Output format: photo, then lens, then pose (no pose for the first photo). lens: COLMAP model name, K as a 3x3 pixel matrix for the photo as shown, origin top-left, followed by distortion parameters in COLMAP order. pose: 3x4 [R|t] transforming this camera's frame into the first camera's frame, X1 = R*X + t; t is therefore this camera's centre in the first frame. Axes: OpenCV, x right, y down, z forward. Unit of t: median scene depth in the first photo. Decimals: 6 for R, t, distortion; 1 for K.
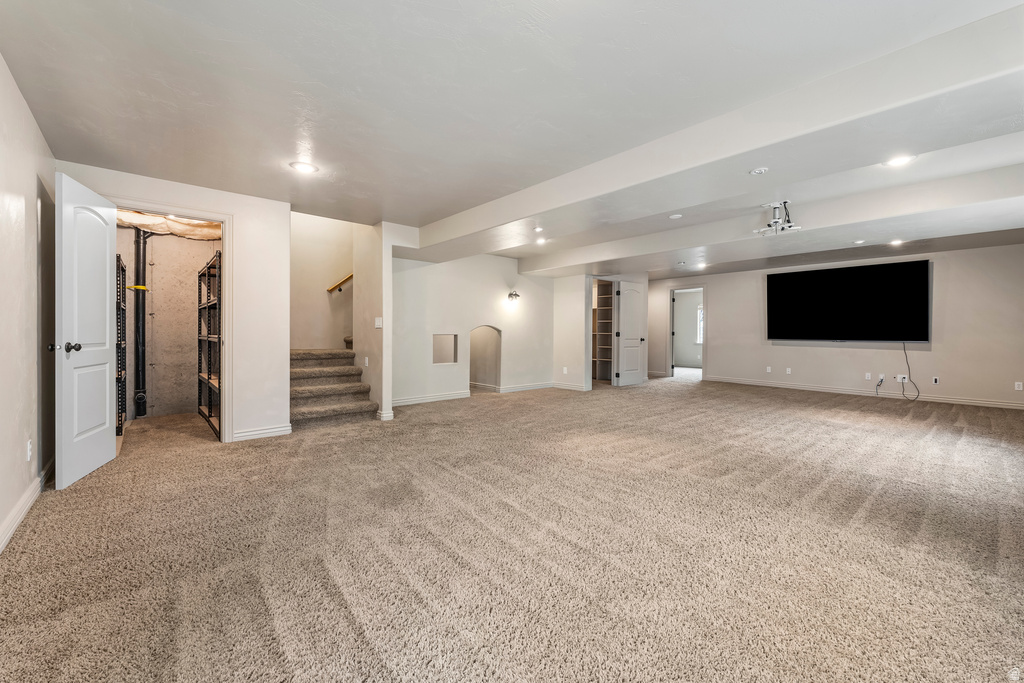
lens RADIAL K [[418.8, 0, 510.0], [0, 418.8, 342.4], [0, 0, 1]] dist [0.000075, 0.000374]
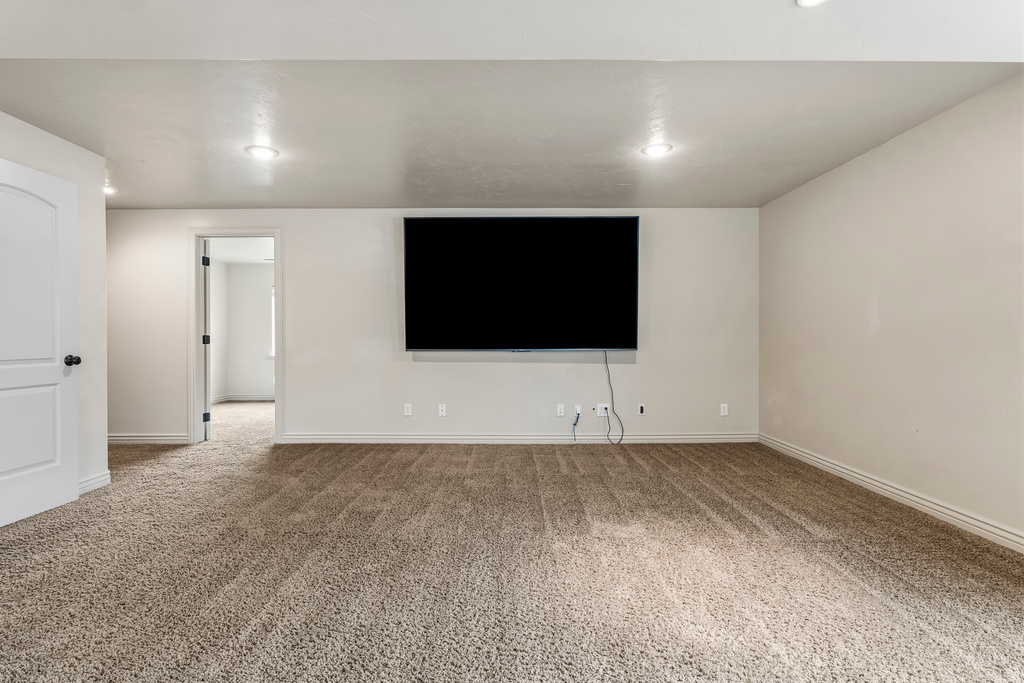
lens RADIAL K [[505.7, 0, 515.6], [0, 505.7, 339.3], [0, 0, 1]] dist [0.000366, -0.000159]
pose [[0.643067, -0.006082, 0.765785, 0.279263], [0.023558, 0.999652, -0.011843, -0.010930], [-0.765447, 0.025656, 0.642987, 0.602529]]
